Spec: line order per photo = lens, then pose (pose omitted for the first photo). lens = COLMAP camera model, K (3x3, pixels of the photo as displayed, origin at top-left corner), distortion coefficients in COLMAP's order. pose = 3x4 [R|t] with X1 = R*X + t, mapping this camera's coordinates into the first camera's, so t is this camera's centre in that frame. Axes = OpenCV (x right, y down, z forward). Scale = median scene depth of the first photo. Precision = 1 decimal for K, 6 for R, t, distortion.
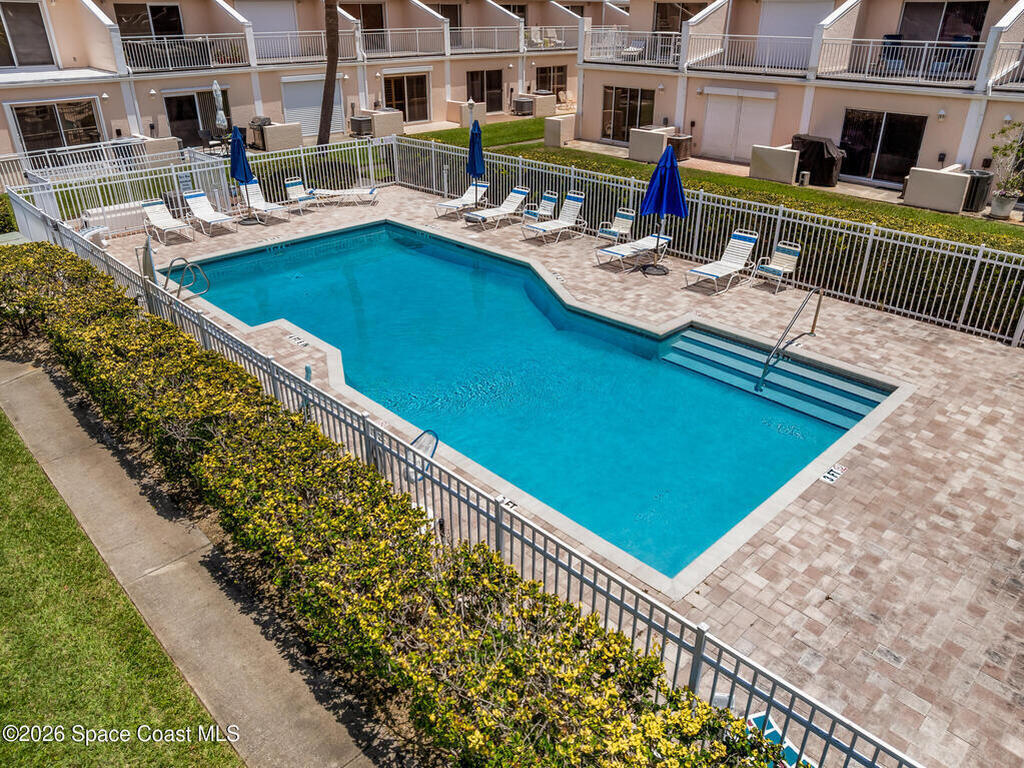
lens RADIAL K [[718.2, 0, 512.0], [0, 718.2, 384.0], [0, 0, 1]] dist [-0.039832, -0.000133]
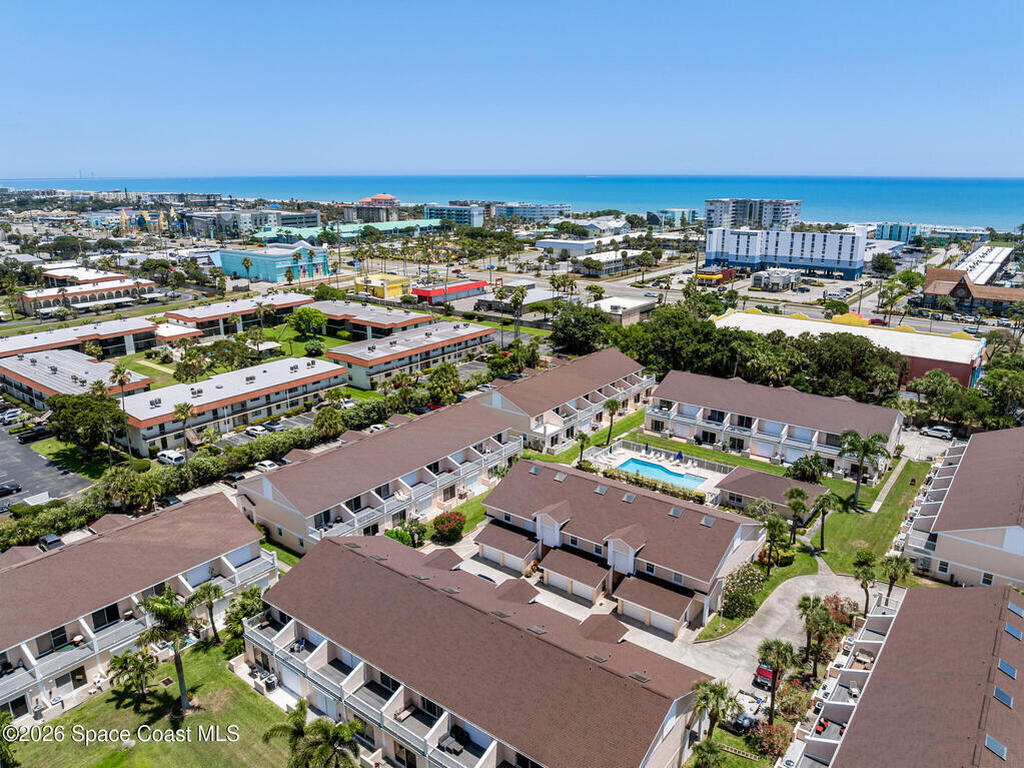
lens RADIAL K [[718.2, 0, 512.0], [0, 718.2, 384.0], [0, 0, 1]] dist [-0.039832, -0.000133]
pose [[0.989816, -0.041870, 0.136057, -2.004815], [0.066778, 0.980650, -0.184026, 0.211503], [-0.125719, 0.191238, 0.973459, -4.971862]]
